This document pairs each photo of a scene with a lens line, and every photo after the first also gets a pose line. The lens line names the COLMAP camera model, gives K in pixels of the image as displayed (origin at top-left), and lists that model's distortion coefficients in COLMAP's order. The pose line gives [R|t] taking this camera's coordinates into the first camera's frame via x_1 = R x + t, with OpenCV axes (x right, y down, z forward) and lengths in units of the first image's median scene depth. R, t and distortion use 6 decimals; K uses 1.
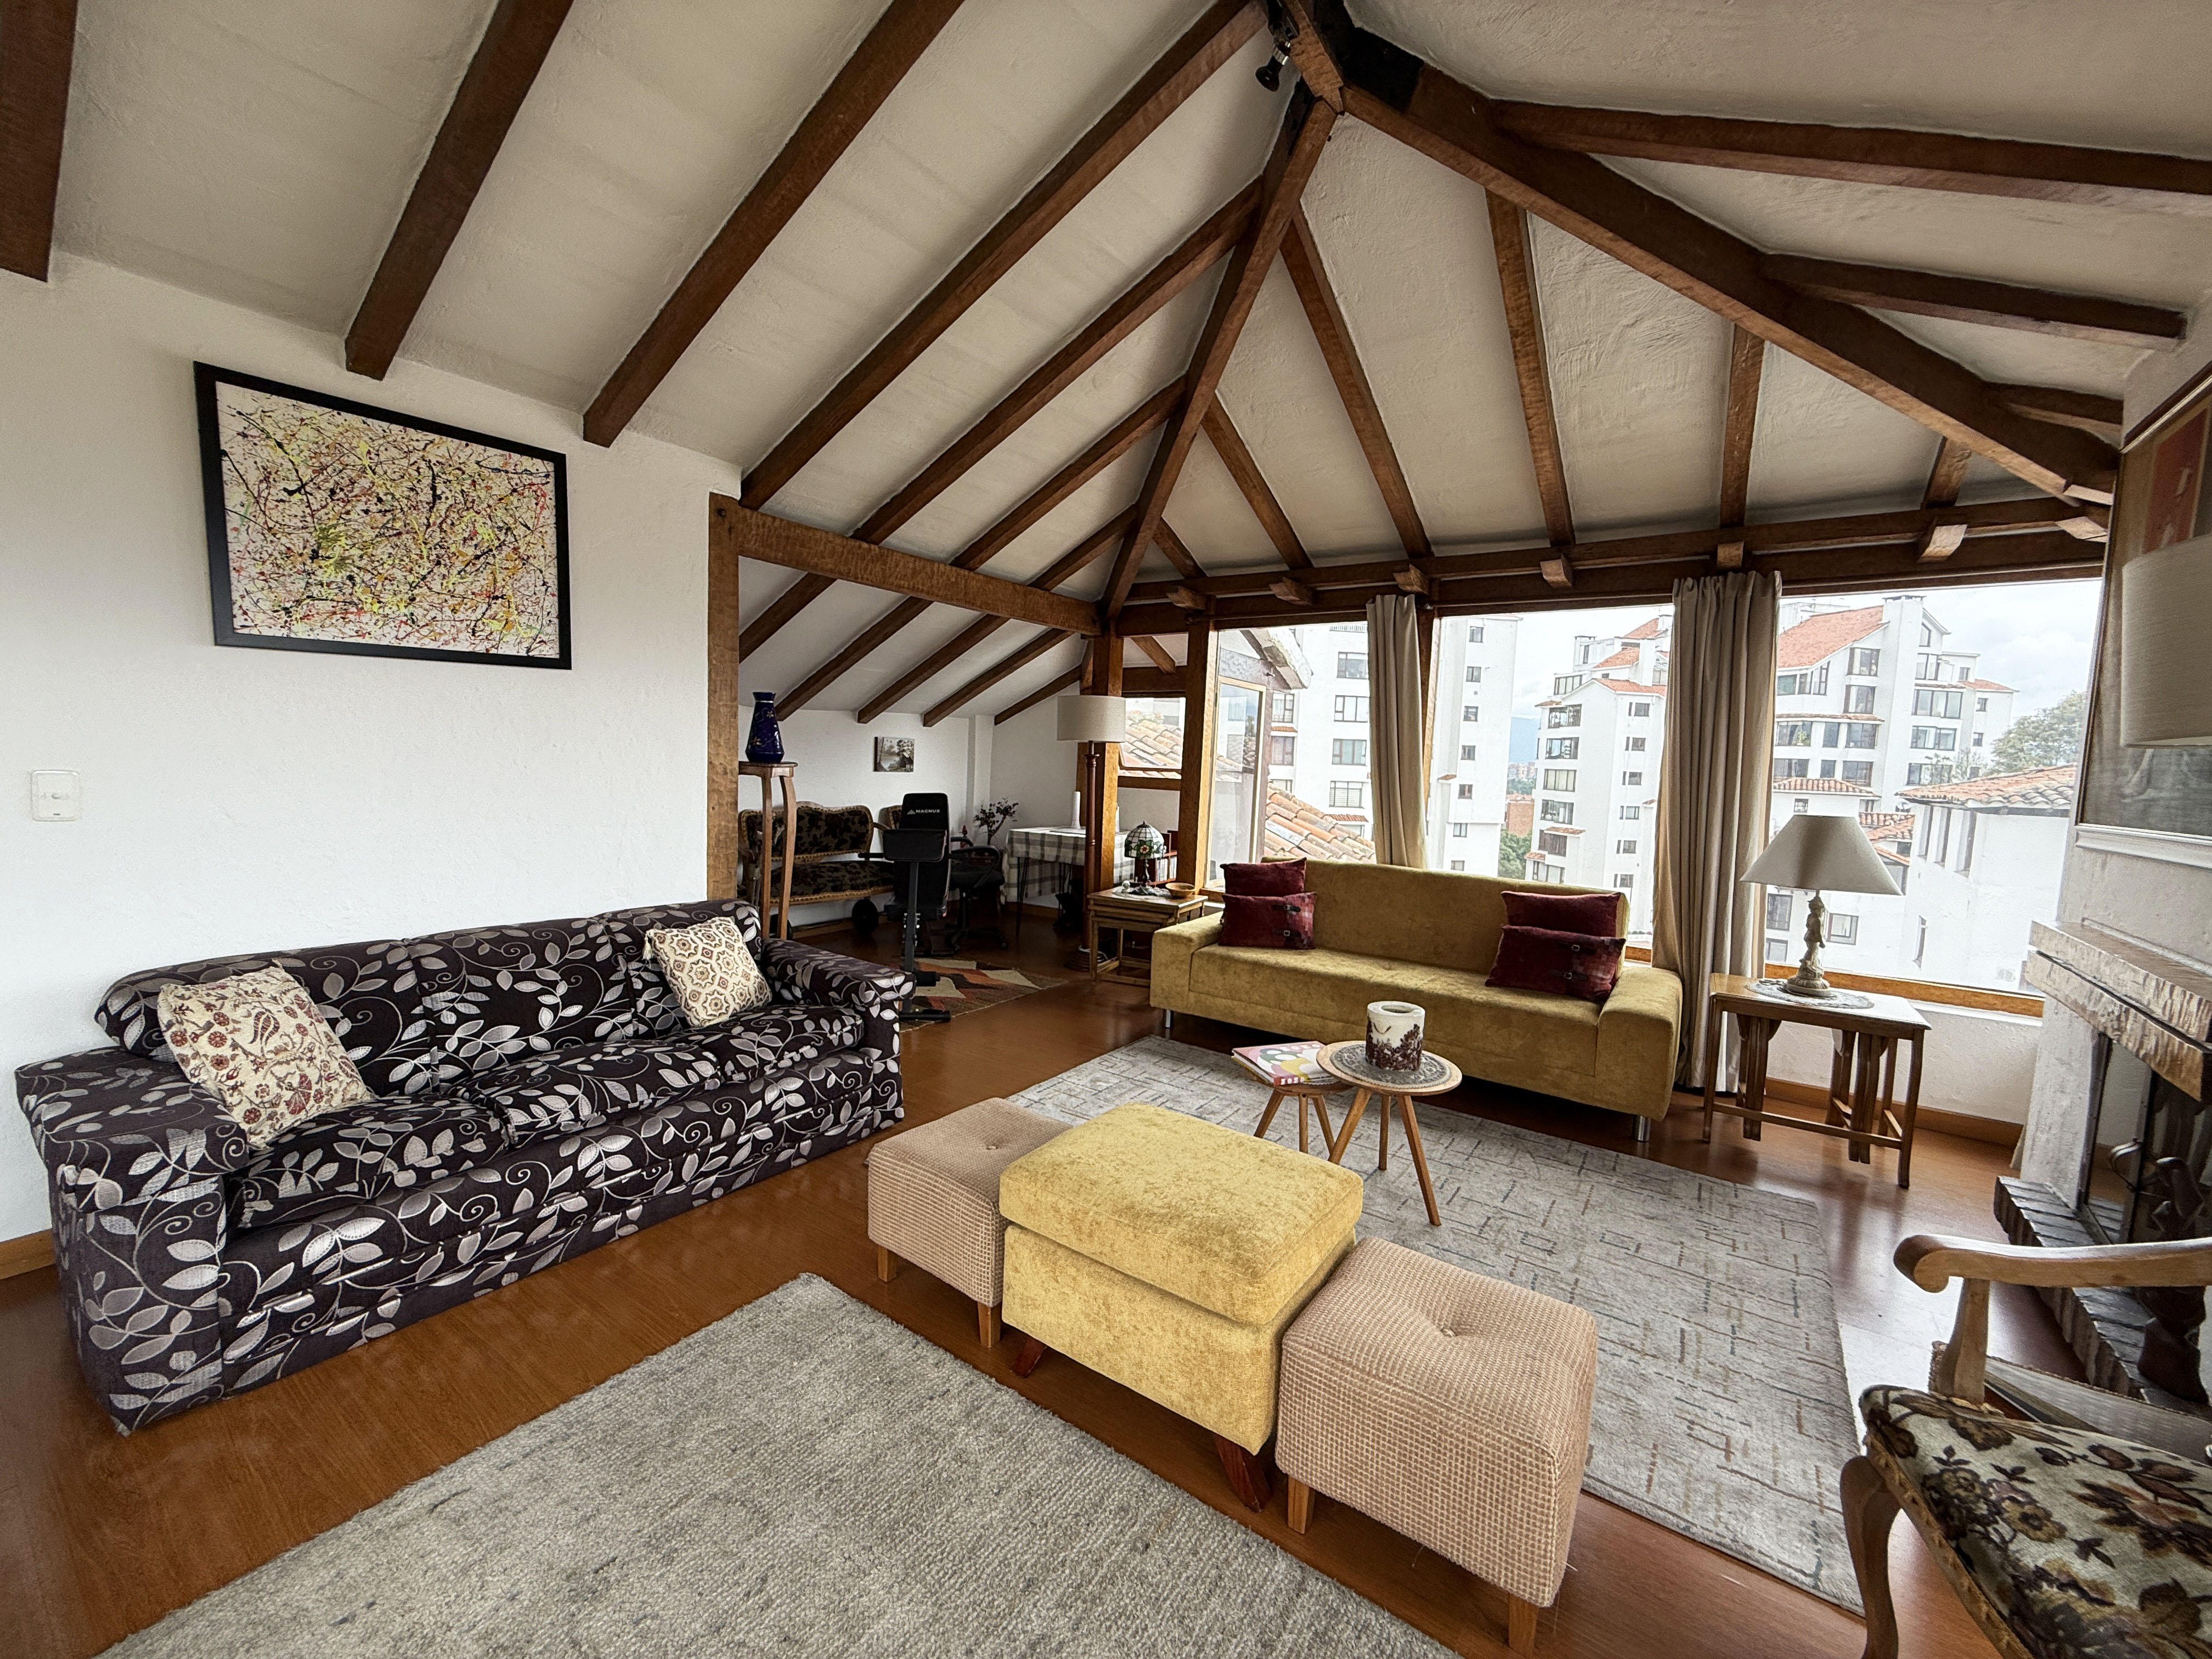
lens RADIAL K [[880.6, 0, 1106.0], [0, 880.6, 829.5], [0, 0, 1]] dist [-0.000391, 0.000134]
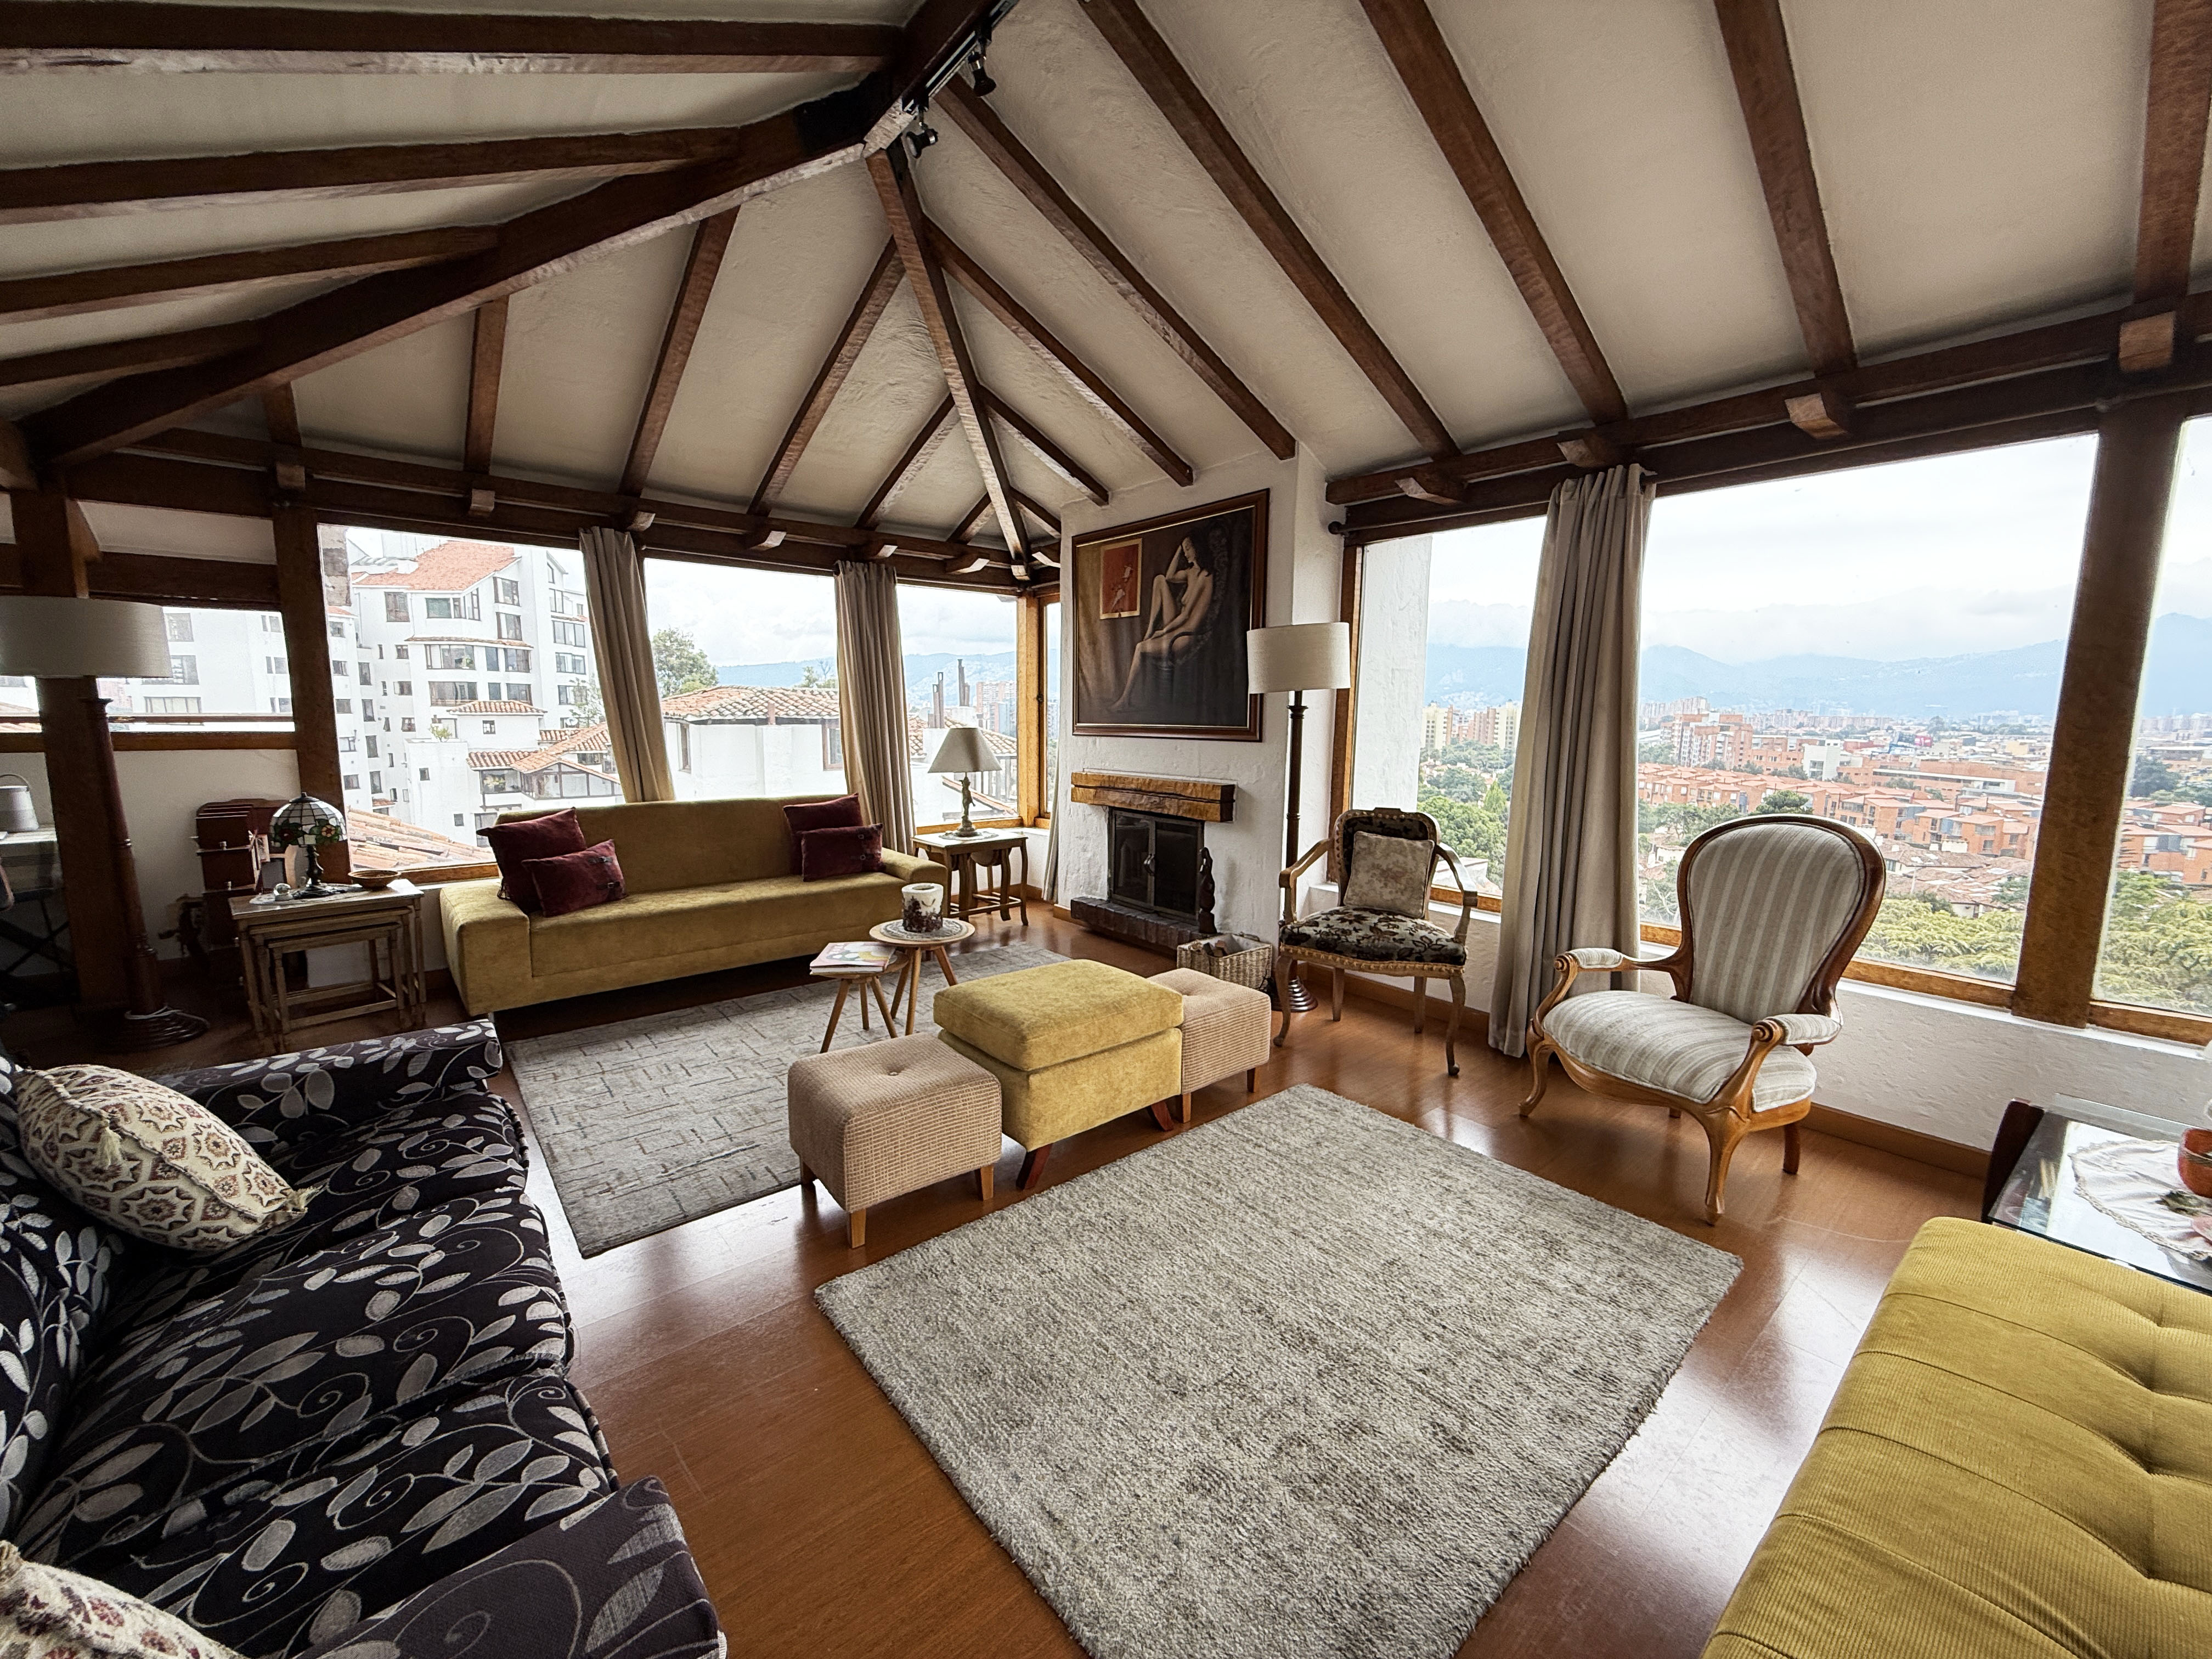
lens RADIAL K [[881.4, 0, 1103.4], [0, 881.4, 830.8], [0, 0, 1]] dist [-0.000194, -0.000809]
pose [[0.251559, -0.166020, 0.953496, -0.857261], [0.081305, 0.985320, 0.150111, -0.060616], [-0.964421, 0.039763, 0.261364, 0.373758]]
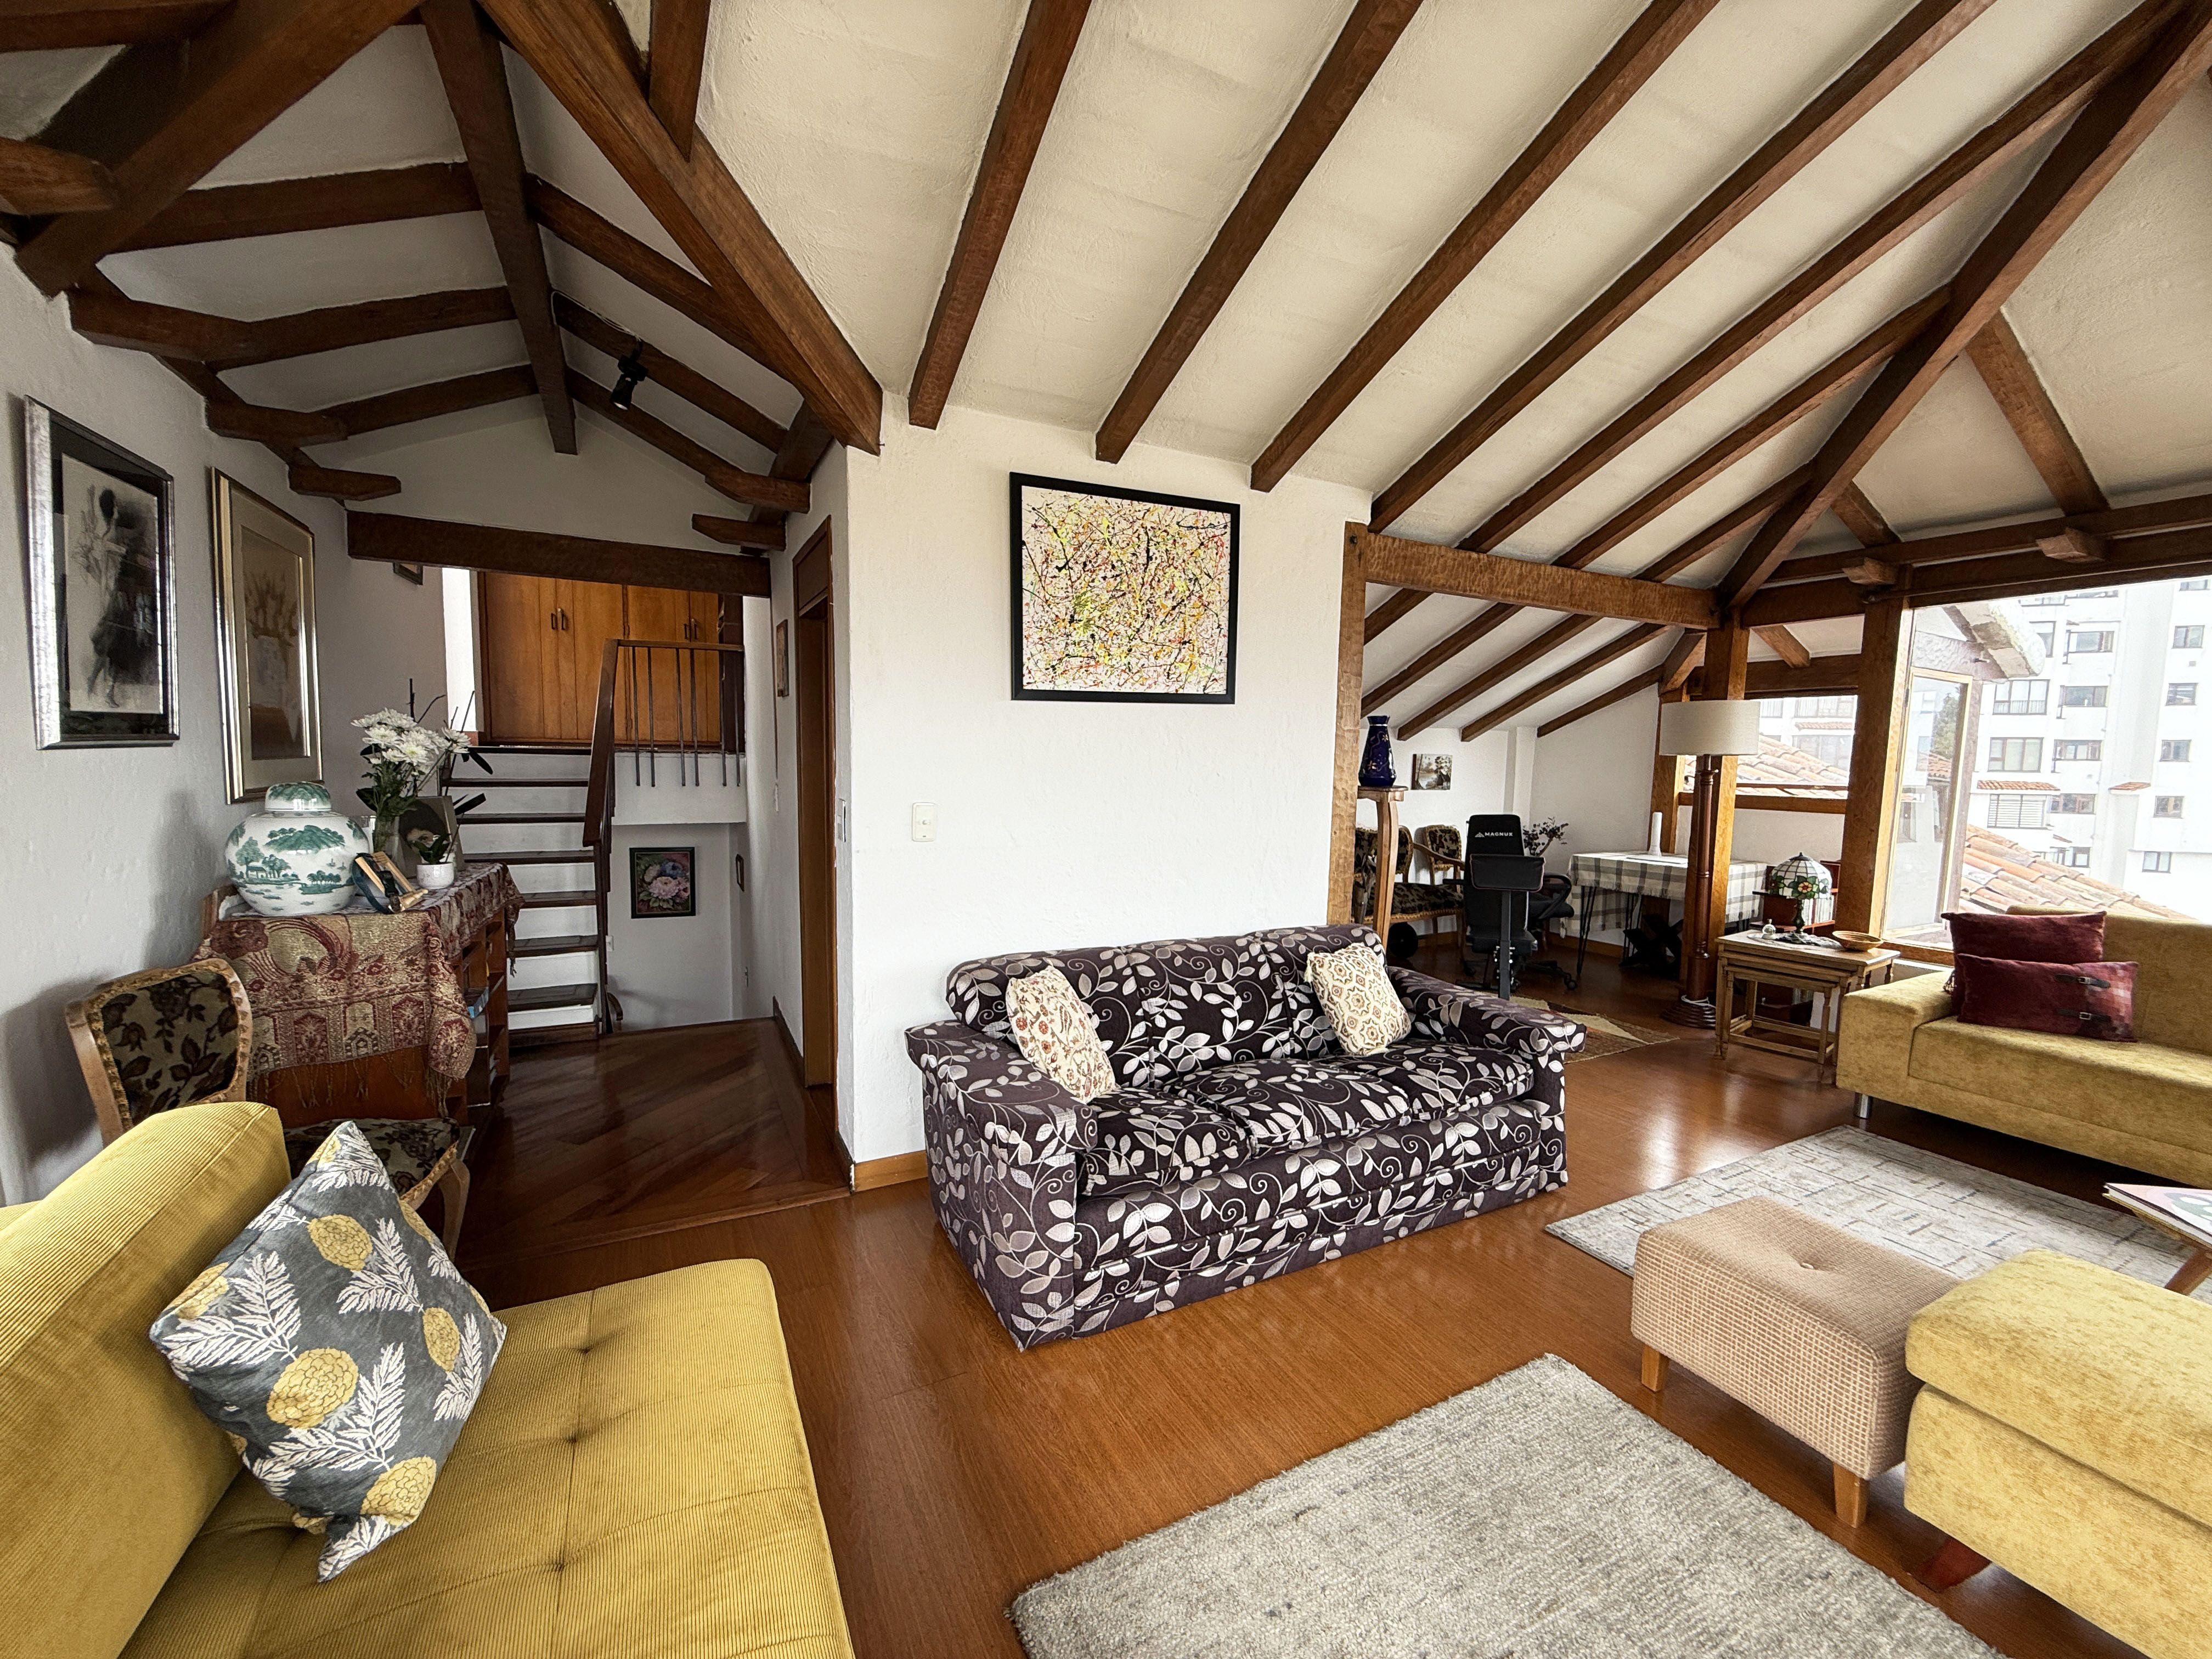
lens RADIAL K [[881.4, 0, 1103.4], [0, 881.4, 830.8], [0, 0, 1]] dist [-0.000194, -0.000809]
pose [[0.886621, 0.017180, -0.462178, -0.276013], [-0.022570, 0.999726, -0.006136, -0.018326], [0.461946, 0.015872, 0.886766, -0.027110]]
